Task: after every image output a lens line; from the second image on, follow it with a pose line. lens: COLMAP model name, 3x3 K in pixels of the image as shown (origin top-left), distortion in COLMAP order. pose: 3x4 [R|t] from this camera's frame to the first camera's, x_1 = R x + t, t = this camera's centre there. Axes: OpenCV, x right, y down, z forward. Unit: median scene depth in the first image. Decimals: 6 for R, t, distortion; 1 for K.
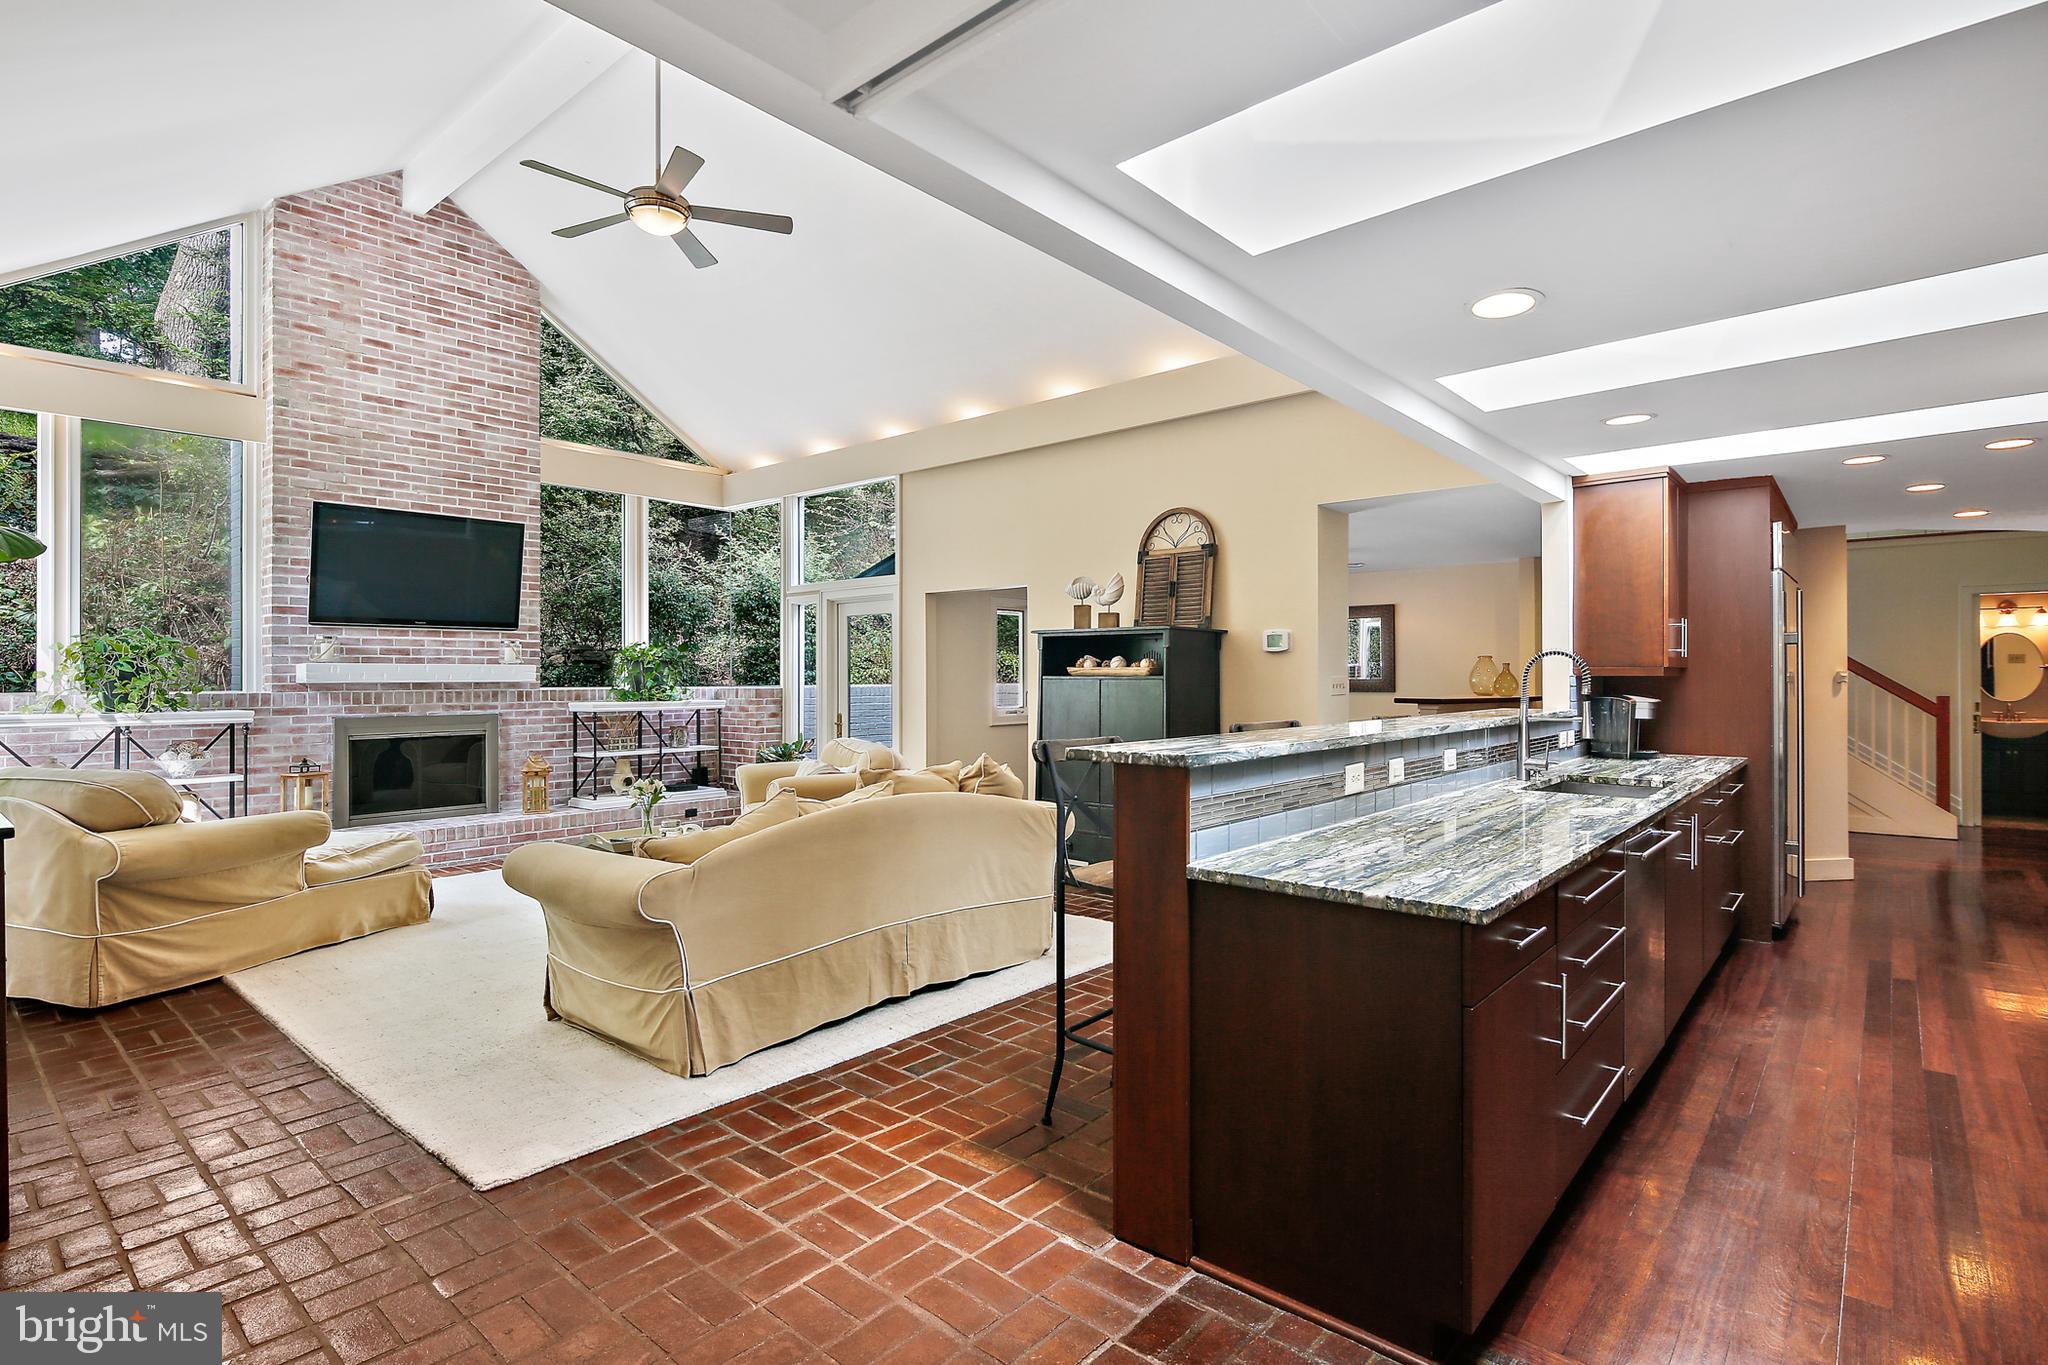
lens RADIAL K [[1003.0, 0, 1020.1], [0, 1003.0, 672.0], [0, 0, 1]] dist [0.007307, -0.006317]
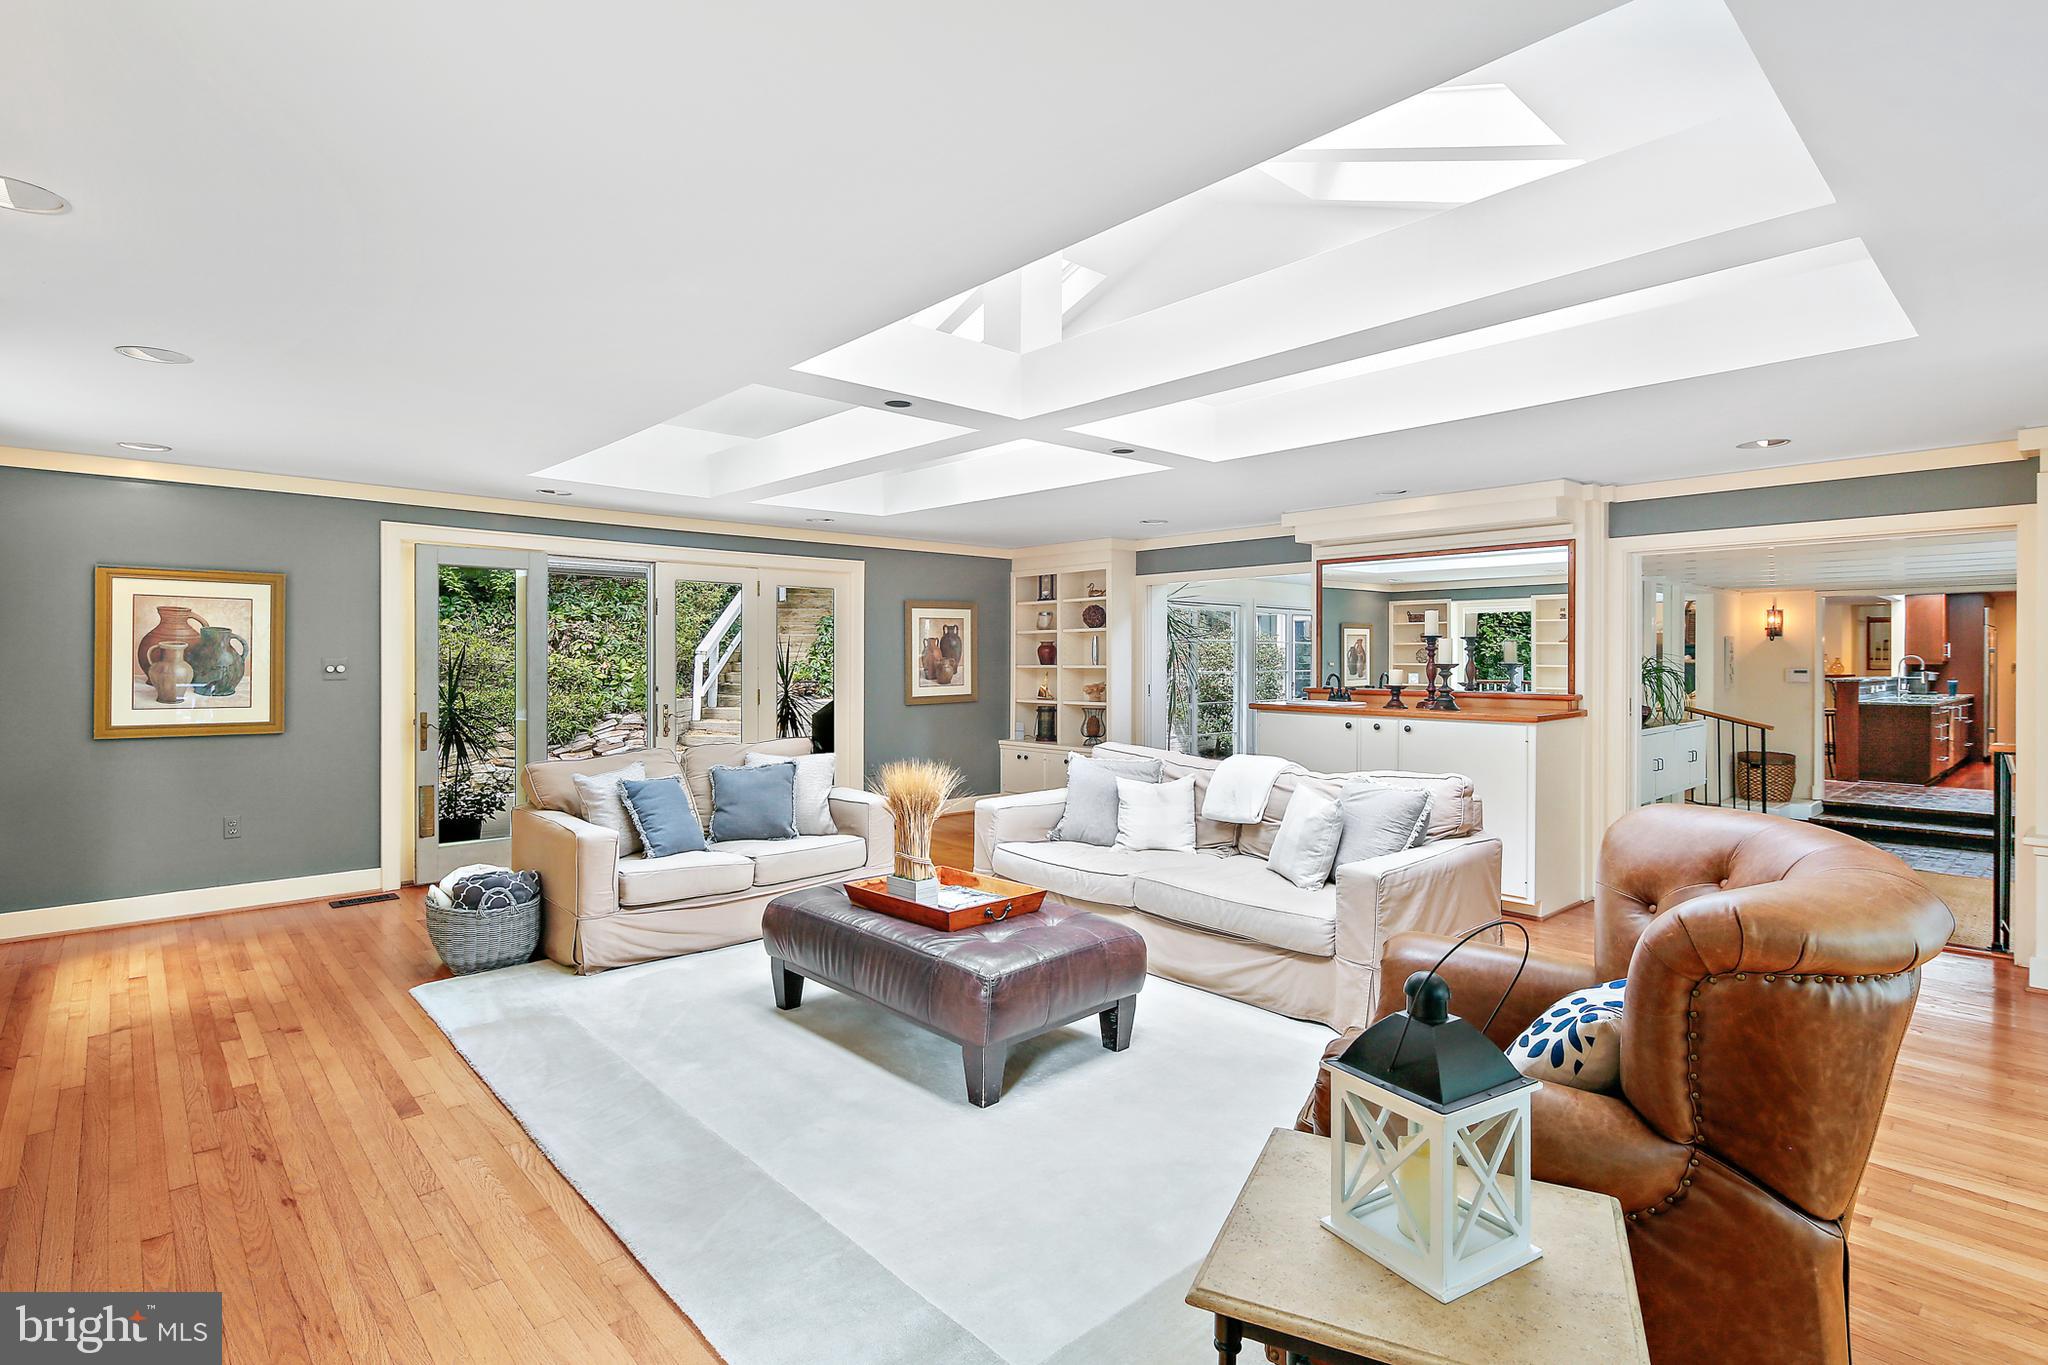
lens RADIAL K [[1003.0, 0, 1037.3], [0, 1003.0, 665.9], [0, 0, 1]] dist [0.007307, -0.006317]
pose [[0.993791, 0.005001, -0.111147, -1.196505], [-0.003580, 0.999909, 0.012980, -0.014412], [0.111202, -0.012502, 0.993719, -1.589052]]
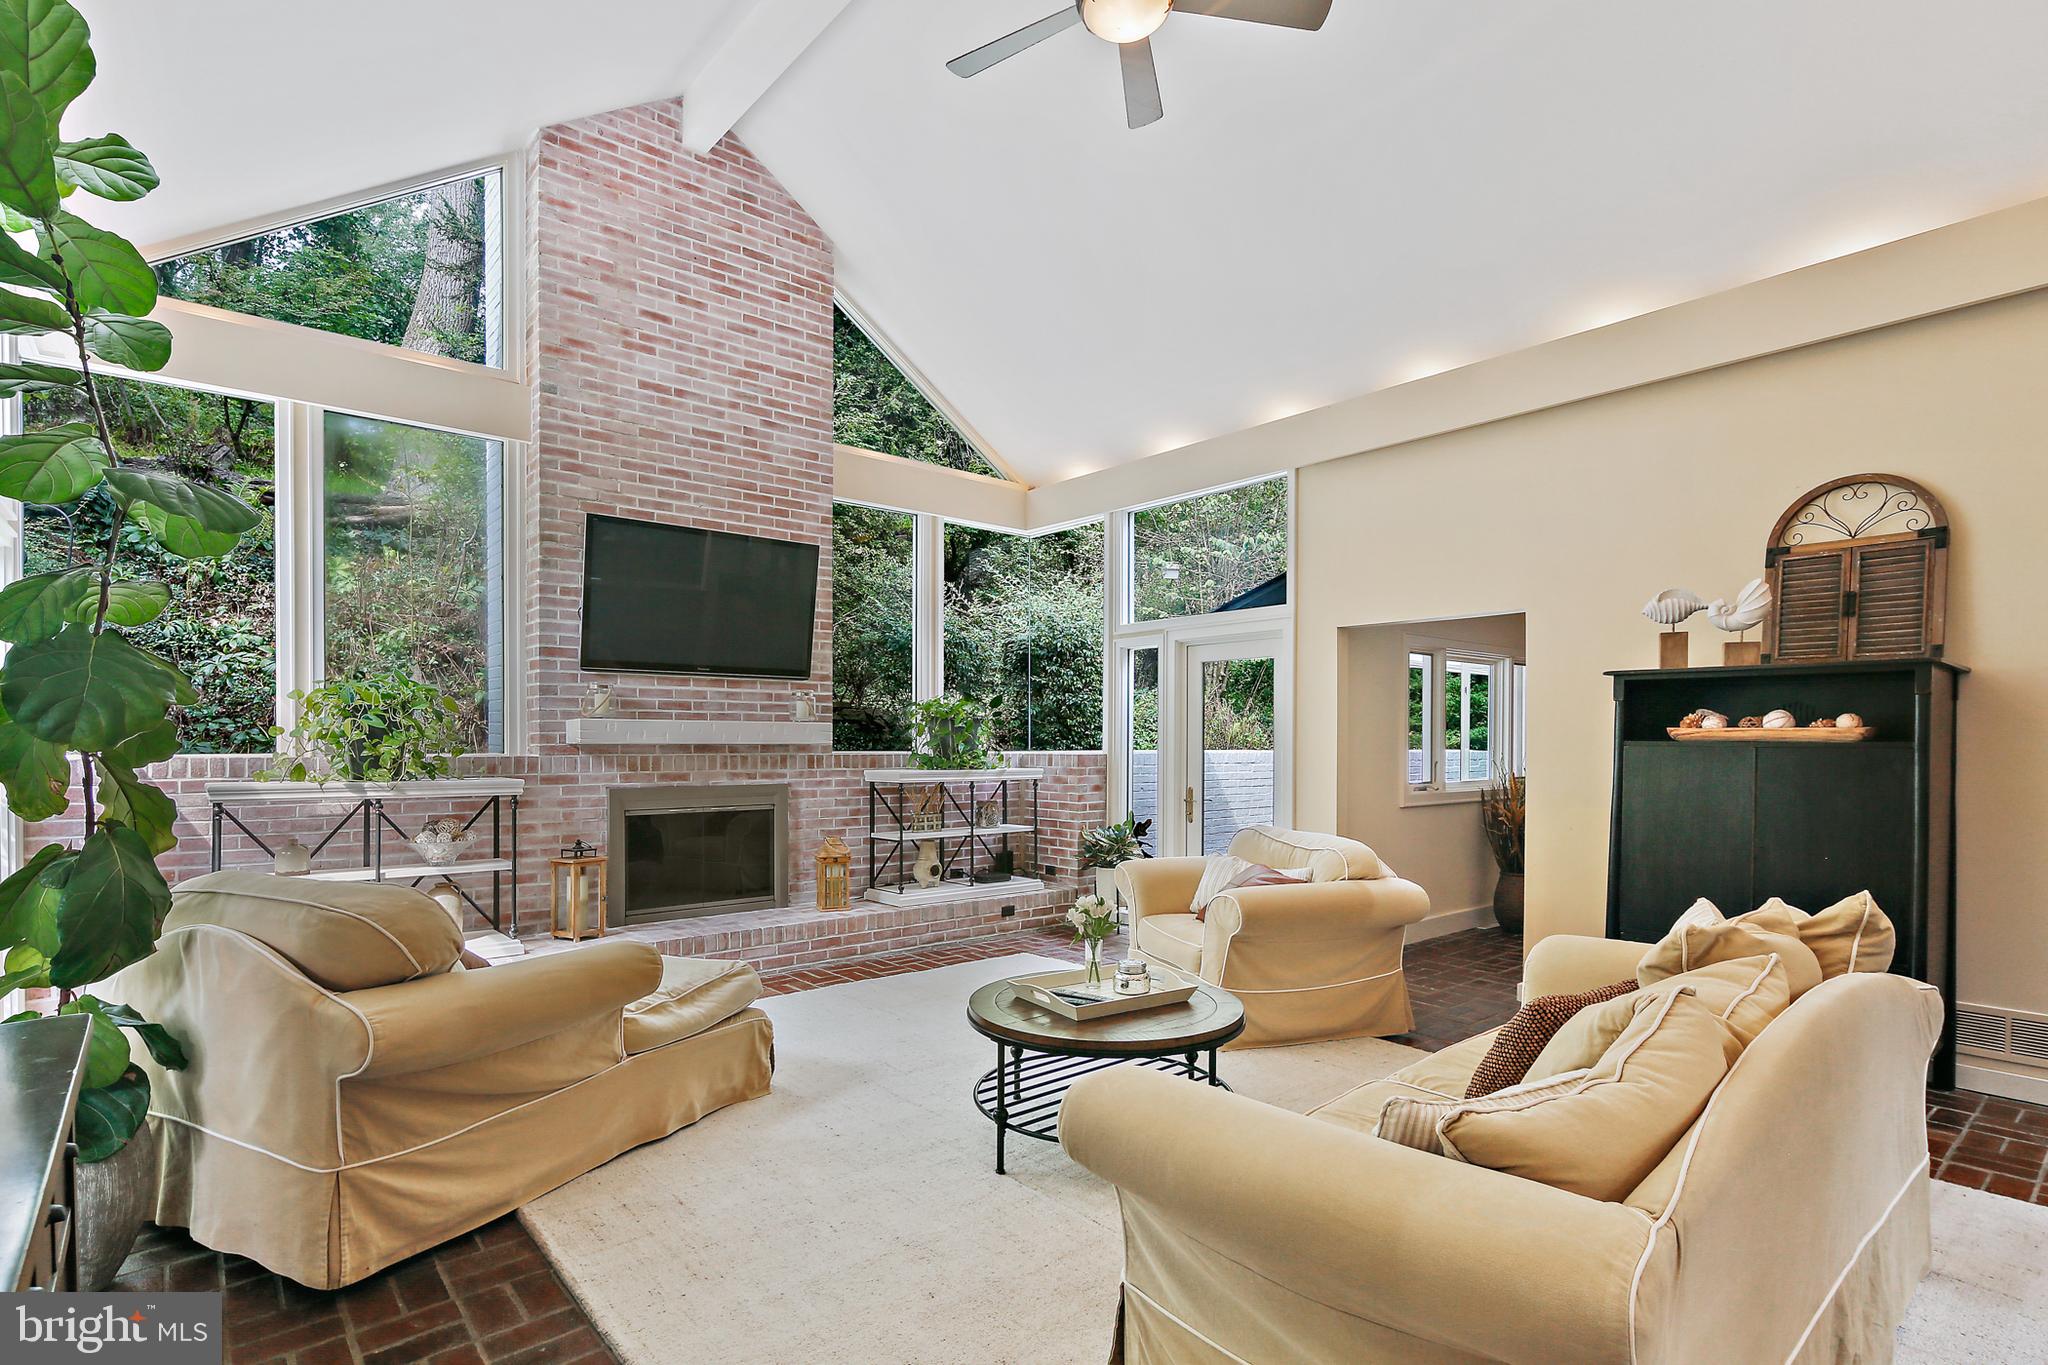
lens RADIAL K [[1003.0, 0, 1014.3], [0, 1003.0, 751.9], [0, 0, 1]] dist [0.007307, -0.006317]
pose [[0.987399, 0.007871, -0.158053, -0.270986], [-0.005419, 0.999858, 0.015943, 0.003037], [0.158156, -0.014886, 0.987302, 0.300759]]
